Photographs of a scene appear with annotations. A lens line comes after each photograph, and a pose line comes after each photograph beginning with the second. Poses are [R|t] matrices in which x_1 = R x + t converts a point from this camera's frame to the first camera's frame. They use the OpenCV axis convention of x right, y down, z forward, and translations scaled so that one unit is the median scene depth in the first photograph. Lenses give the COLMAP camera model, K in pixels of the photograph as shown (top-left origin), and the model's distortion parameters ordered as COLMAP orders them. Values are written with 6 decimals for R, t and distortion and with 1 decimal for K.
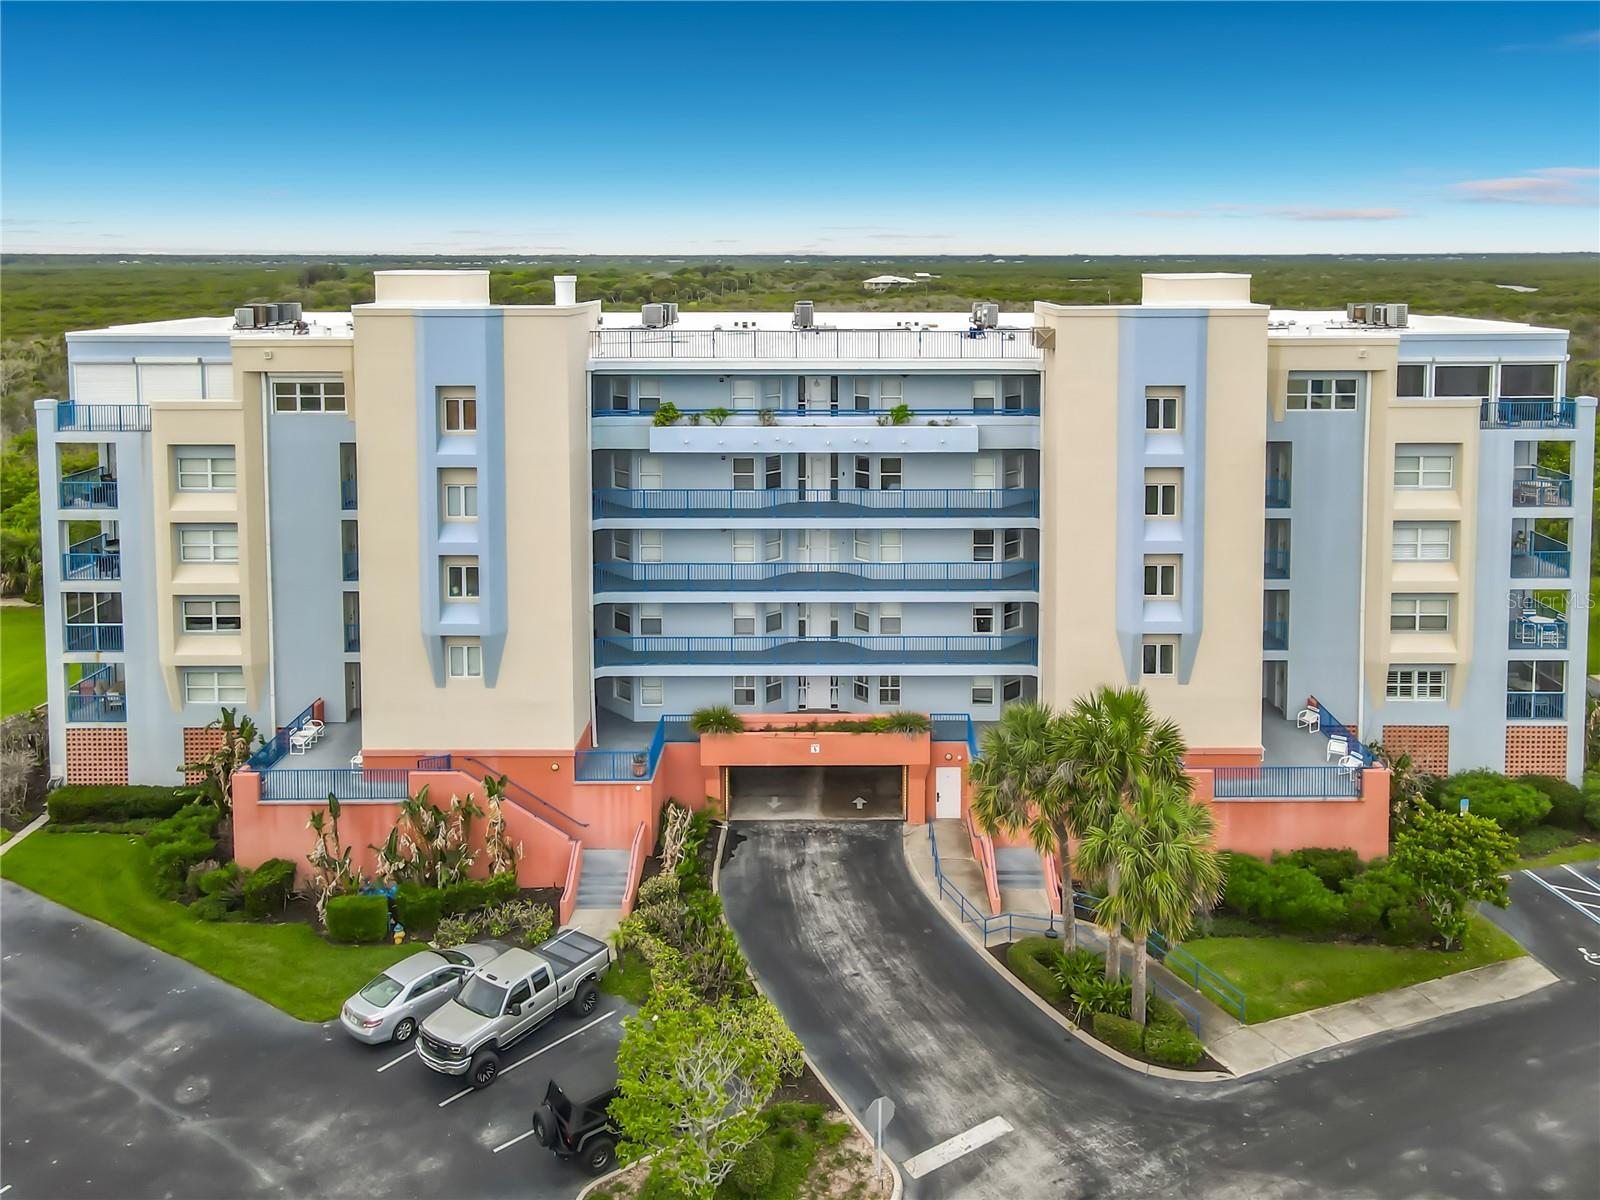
lens RADIAL K [[1248.3, 0, 869.7], [0, 1248.3, 341.3], [0, 0, 1]] dist [0.005884, 0.007169]
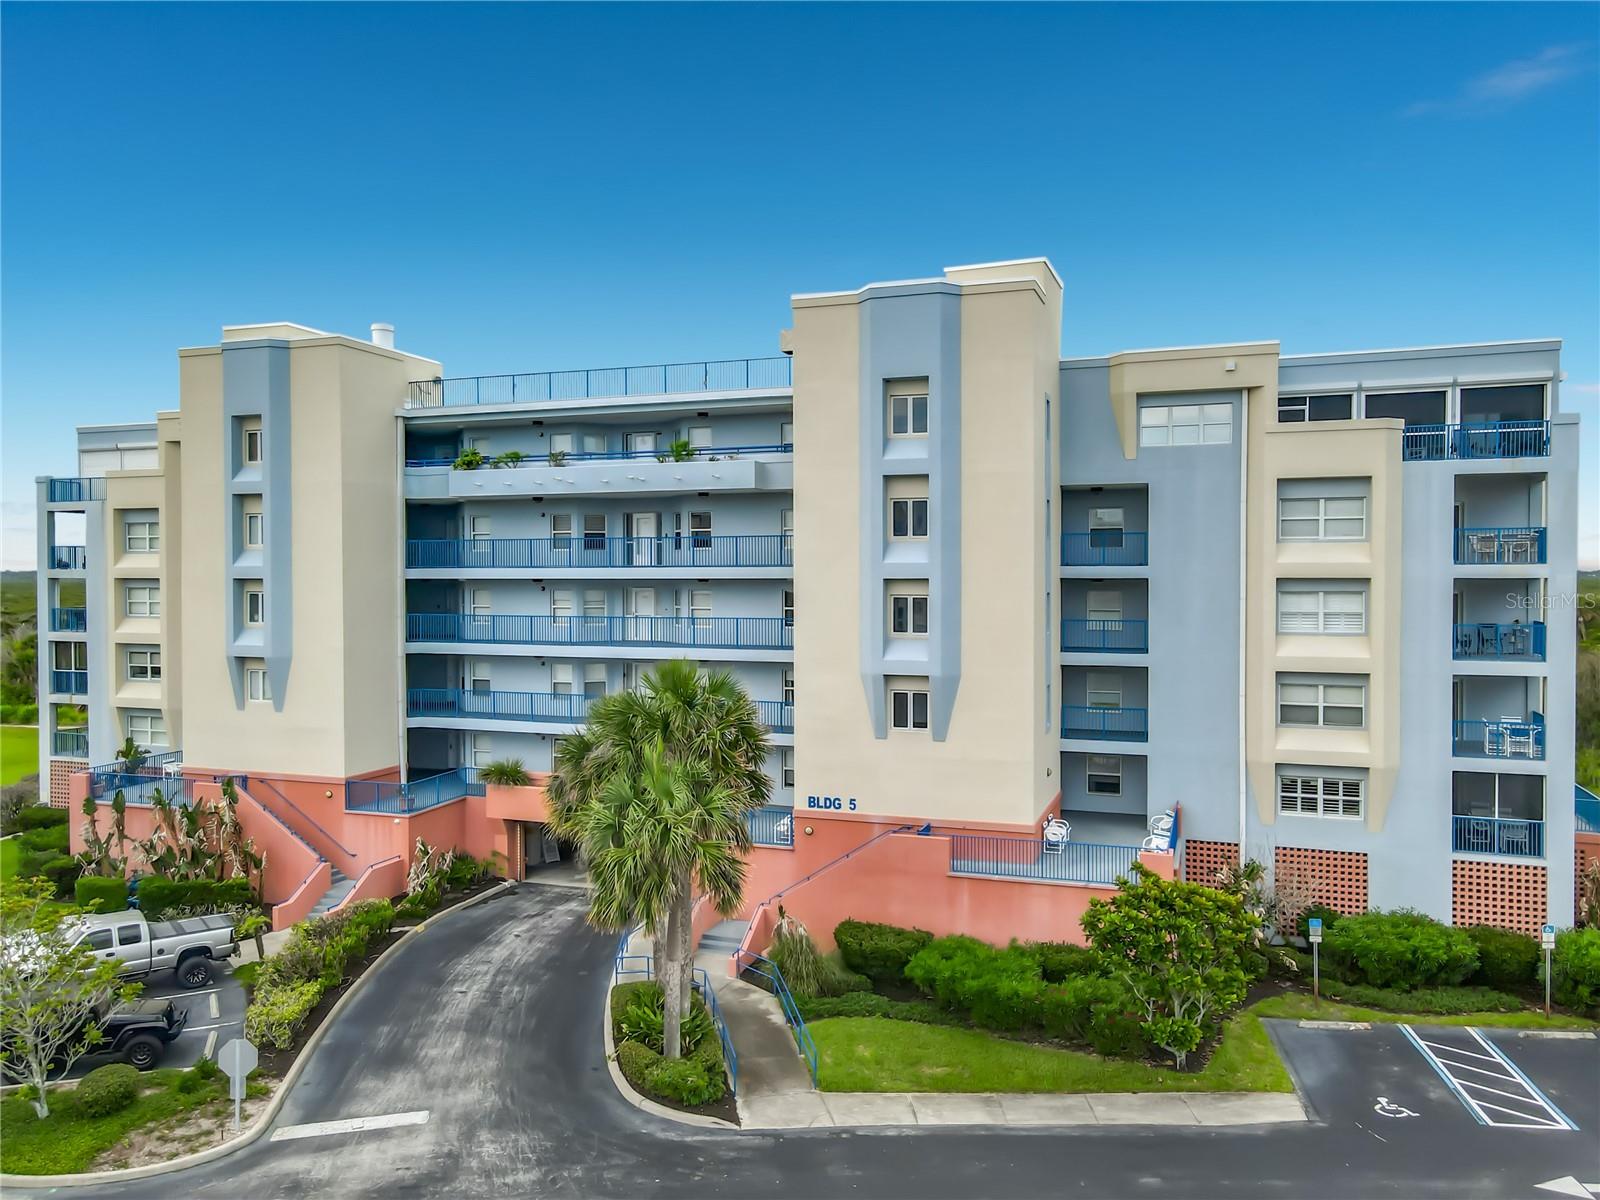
lens RADIAL K [[1179.6, 0, 822.7], [0, 1179.6, 607.6], [0, 0, 1]] dist [0.012588, 0.007580]
pose [[0.941215, 0.008130, -0.337710, 0.439290], [-0.021350, 0.999143, -0.035449, 0.212879], [0.337133, 0.040575, 0.940582, 0.227950]]
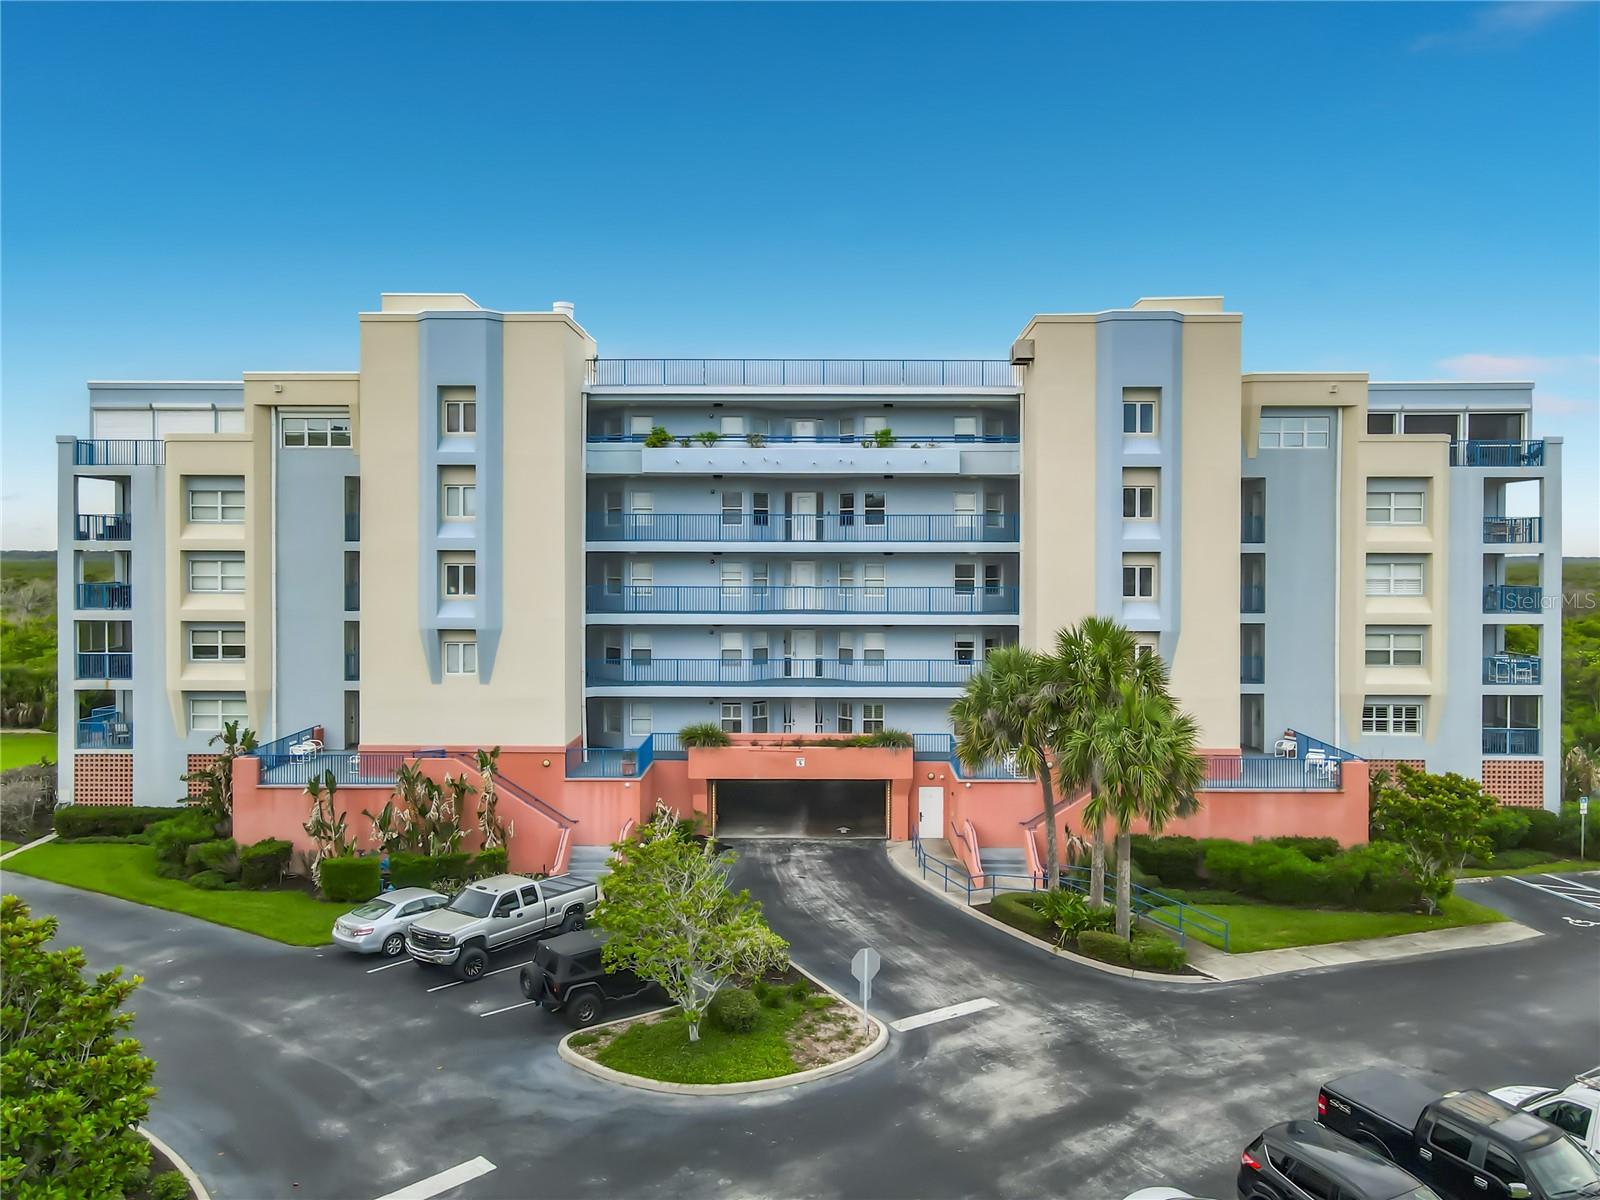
lens RADIAL K [[1186.9, 0, 833.2], [0, 1186.9, 577.6], [0, 0, 1]] dist [0.011618, 0.006220]
pose [[0.999885, 0.002176, -0.015013, -0.002755], [-0.002922, 0.998752, -0.049867, 0.233915], [0.014885, 0.049905, 0.998643, 0.024158]]
